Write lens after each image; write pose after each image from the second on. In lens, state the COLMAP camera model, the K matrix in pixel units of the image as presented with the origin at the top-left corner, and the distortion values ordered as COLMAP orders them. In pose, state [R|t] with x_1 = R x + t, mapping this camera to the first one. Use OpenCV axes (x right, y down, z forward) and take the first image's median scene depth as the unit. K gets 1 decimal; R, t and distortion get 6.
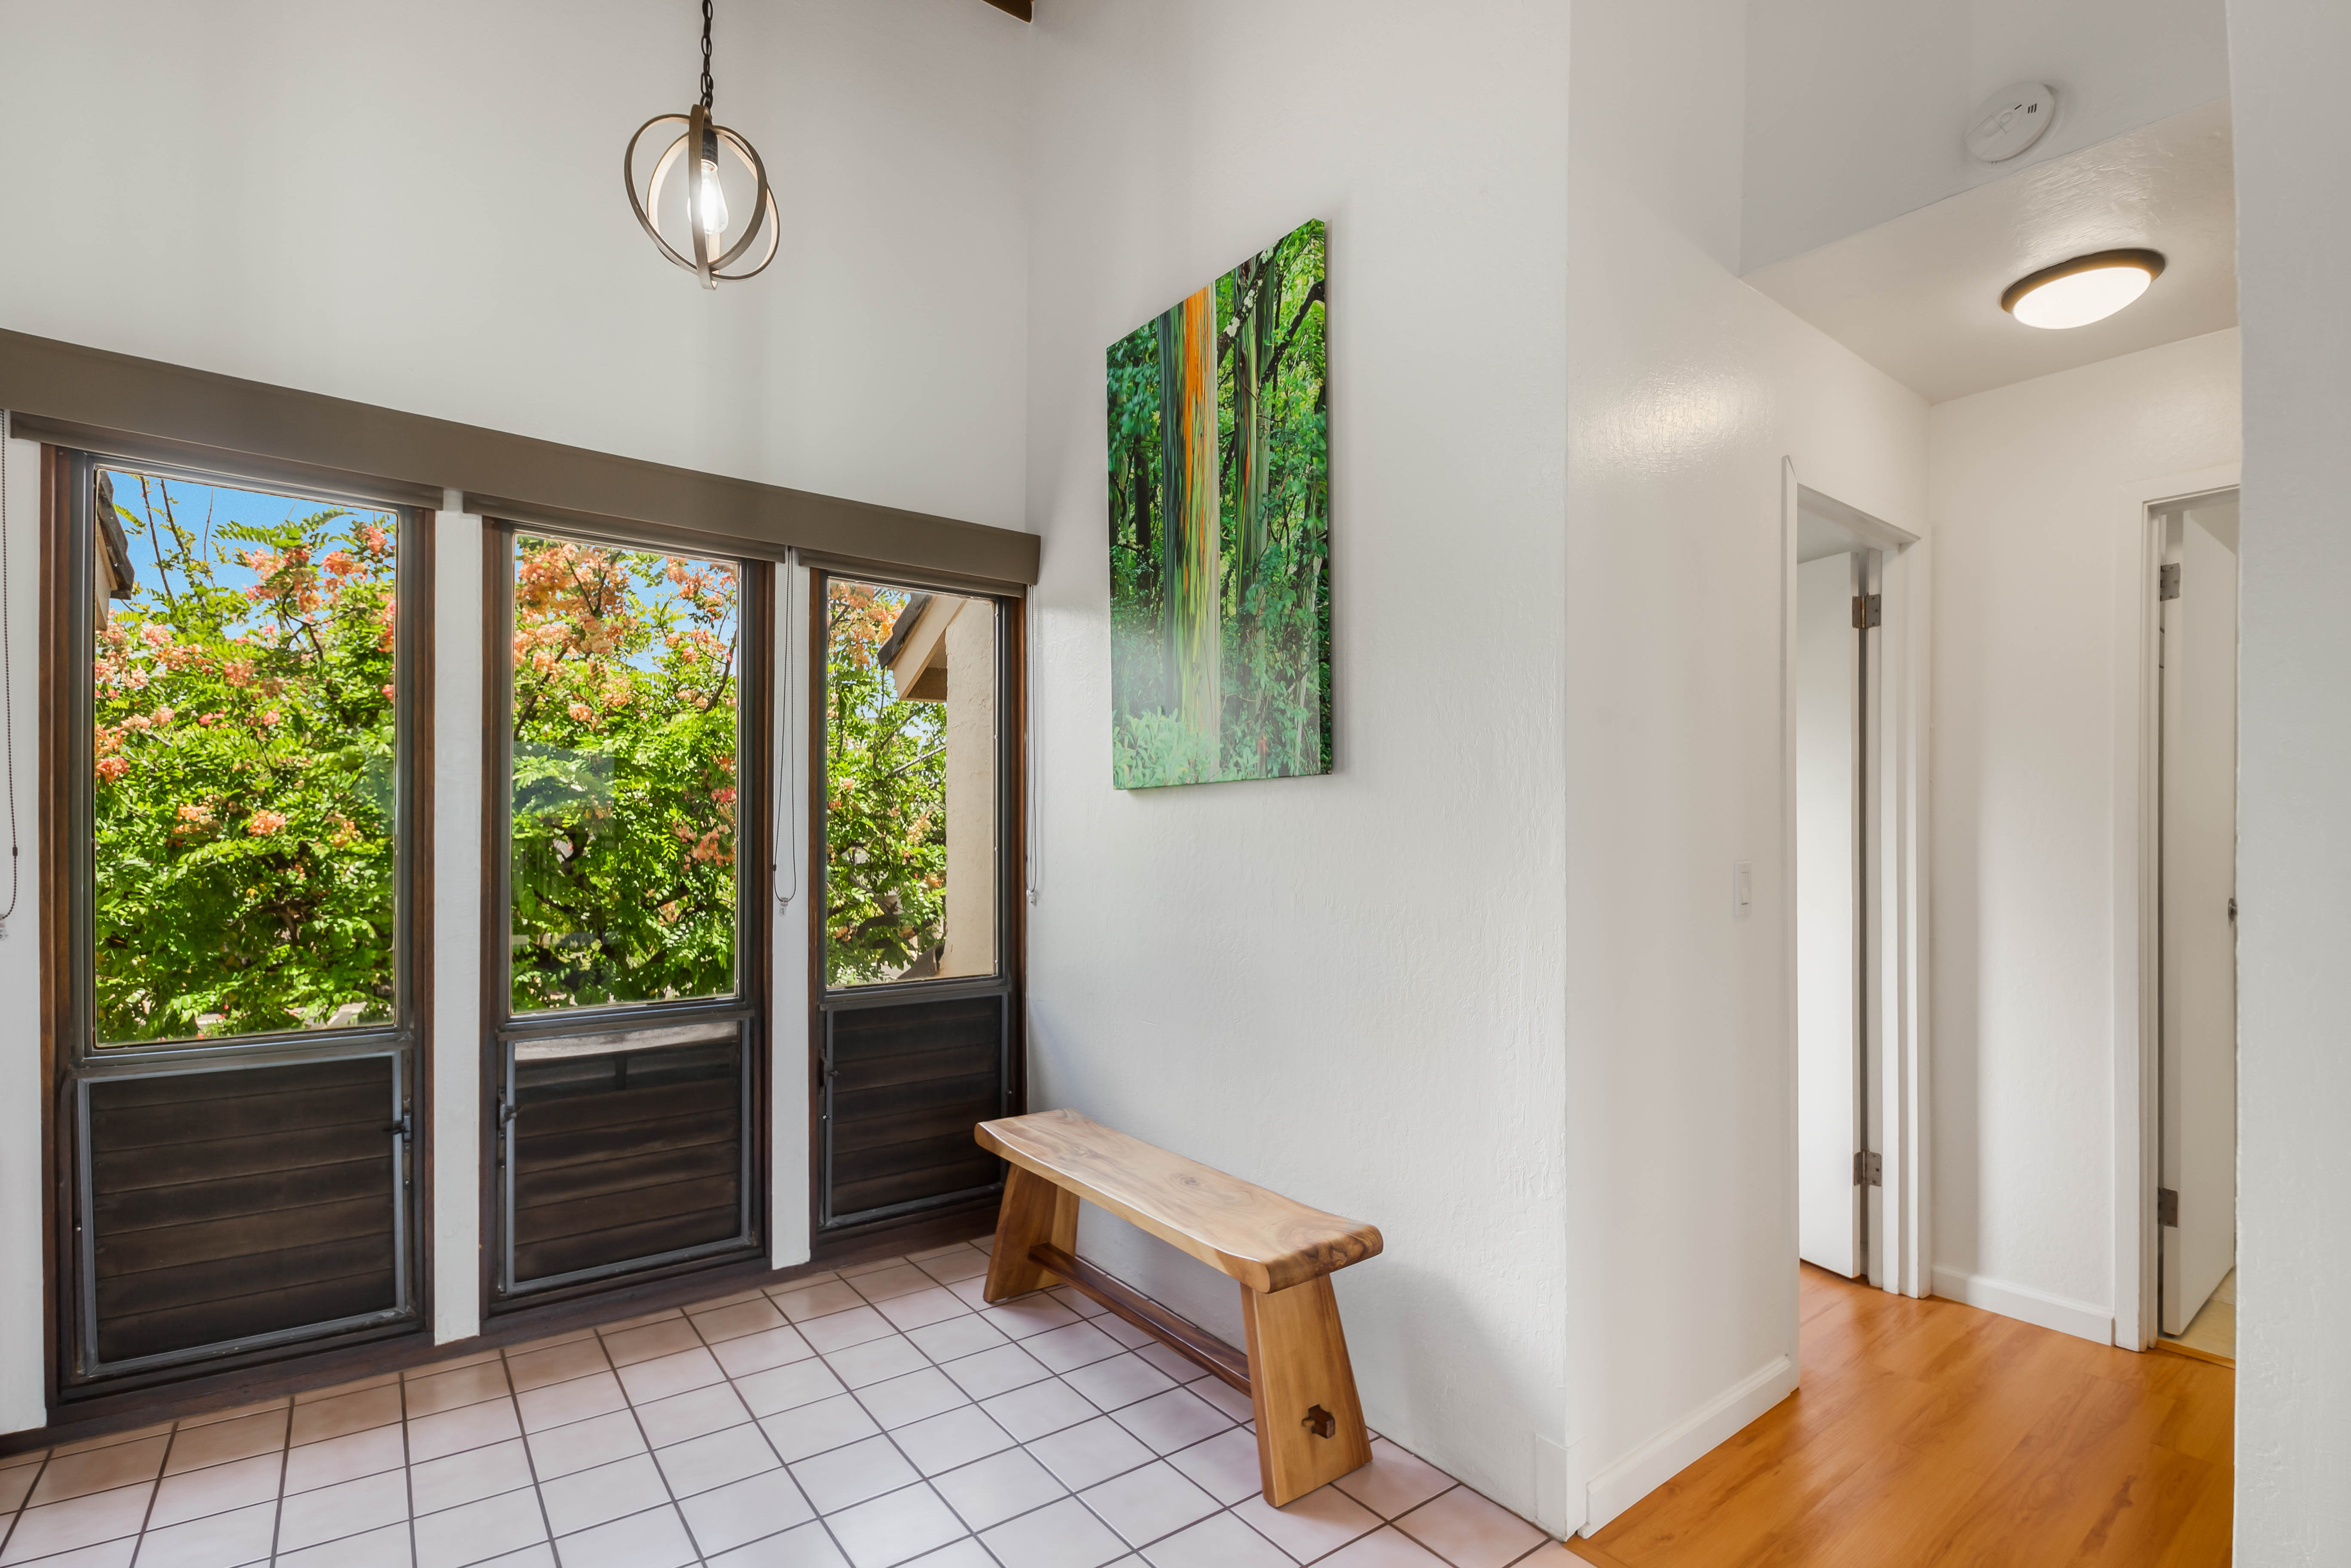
lens RADIAL K [[1089.8, 0, 1160.4], [0, 1089.8, 781.9], [0, 0, 1]] dist [-0.001352, -0.028575]
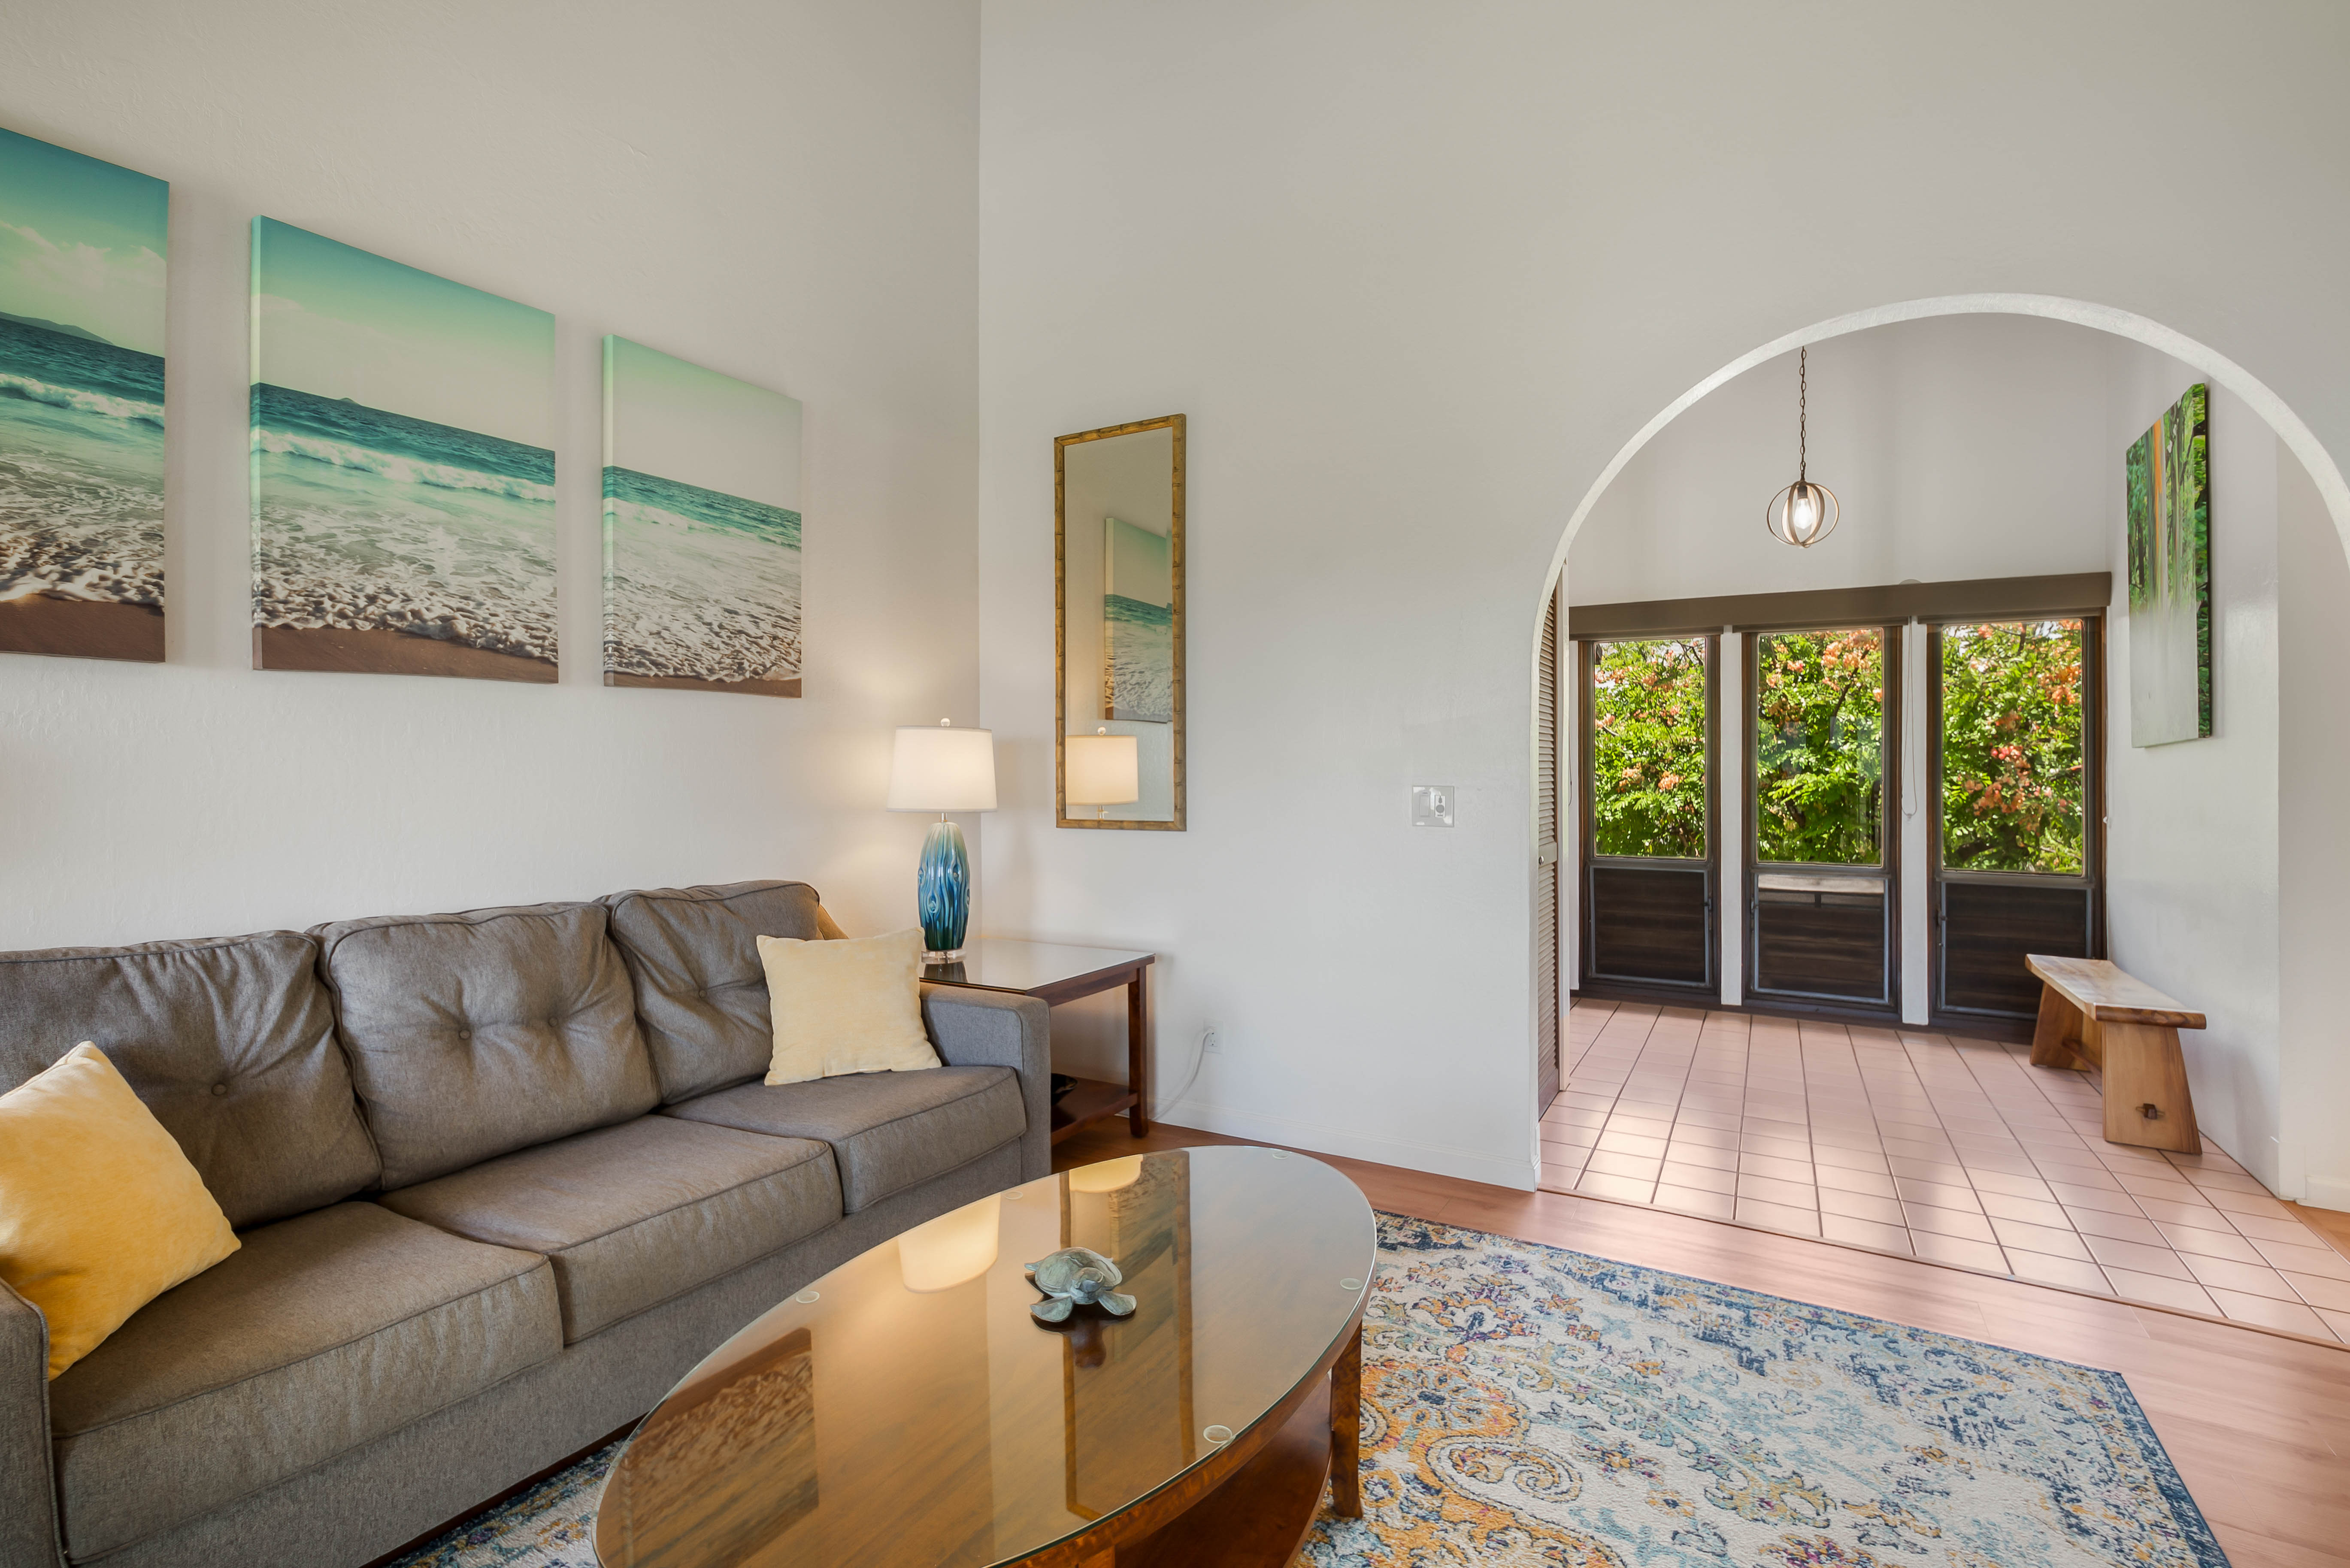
lens RADIAL K [[1065.4, 0, 1200.6], [0, 1065.4, 796.7], [0, 0, 1]] dist [0.038573, -0.026526]
pose [[0.420627, 0.015332, -0.907104, 0.791633], [0.027159, 0.999196, 0.029482, -0.005616], [0.906827, -0.037037, 0.419872, -0.808568]]
